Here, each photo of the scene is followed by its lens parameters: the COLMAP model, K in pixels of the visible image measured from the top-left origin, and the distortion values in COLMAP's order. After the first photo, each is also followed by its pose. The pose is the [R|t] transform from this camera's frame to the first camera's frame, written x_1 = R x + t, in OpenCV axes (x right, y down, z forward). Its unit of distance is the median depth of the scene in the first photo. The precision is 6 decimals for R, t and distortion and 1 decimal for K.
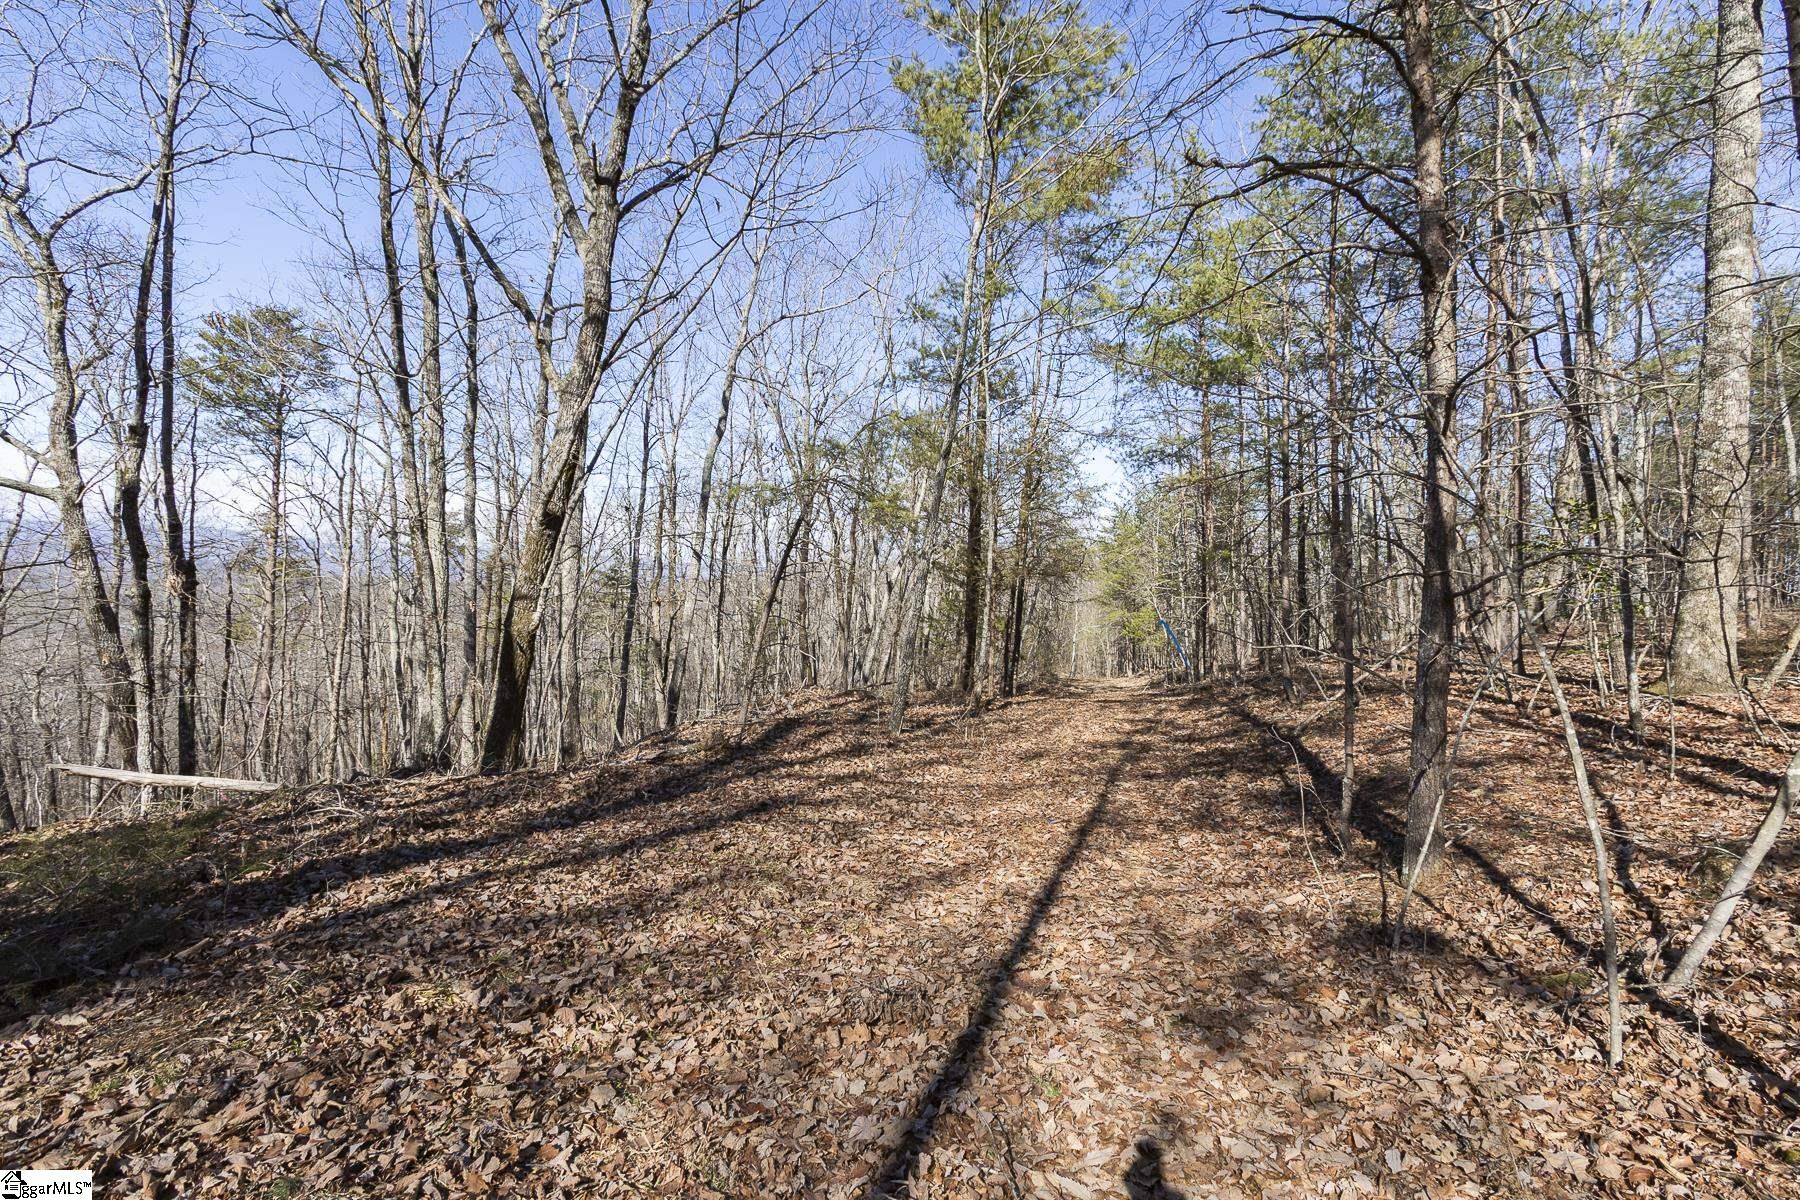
lens RADIAL K [[892.2, 0, 900.0], [0, 892.2, 600.0], [0, 0, 1]] dist [-0.000764, -0.000108]
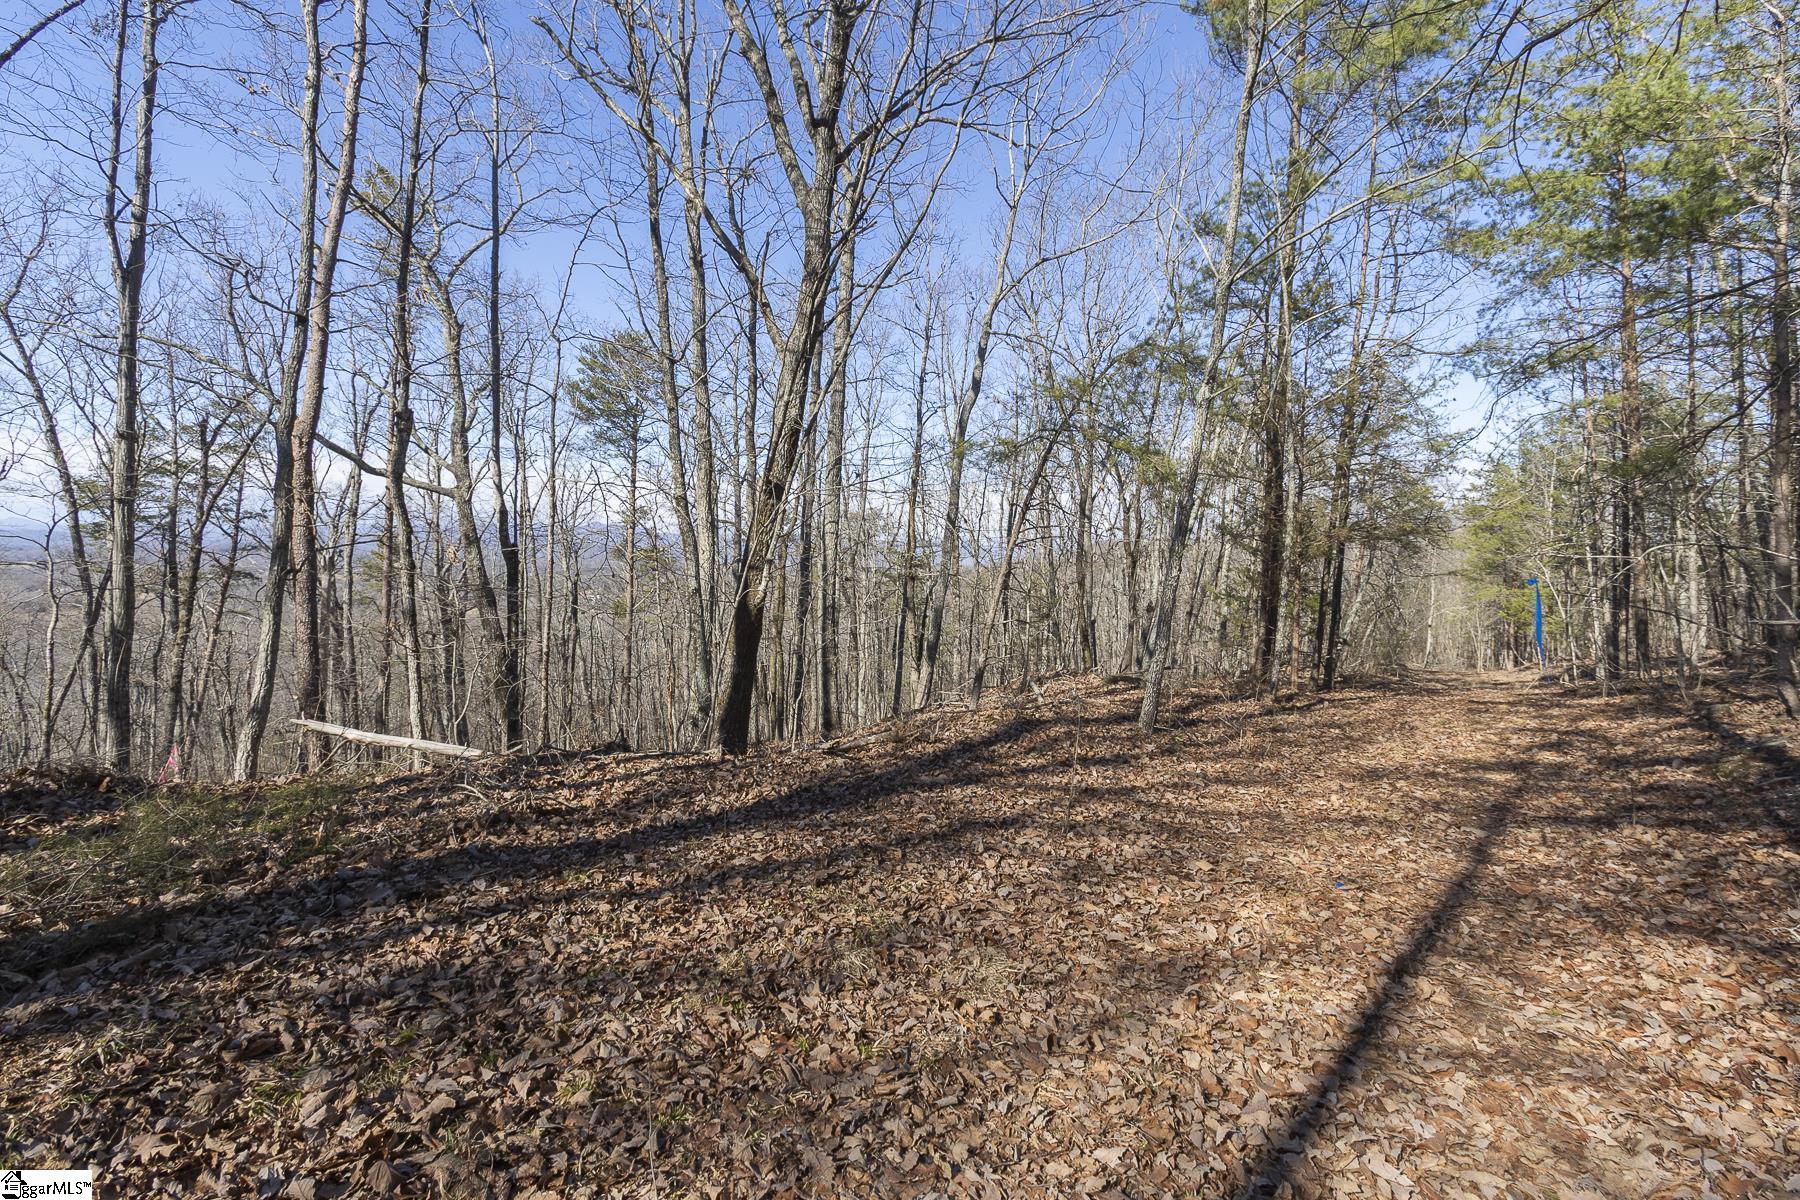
lens RADIAL K [[830.4, 0, 902.3], [0, 830.4, 590.7], [0, 0, 1]] dist [0.000713, 0.000239]
pose [[0.925553, -0.003081, -0.378606, 0.056007], [0.005572, 0.999969, 0.005483, 0.011994], [0.378577, -0.007184, 0.925542, 0.165268]]
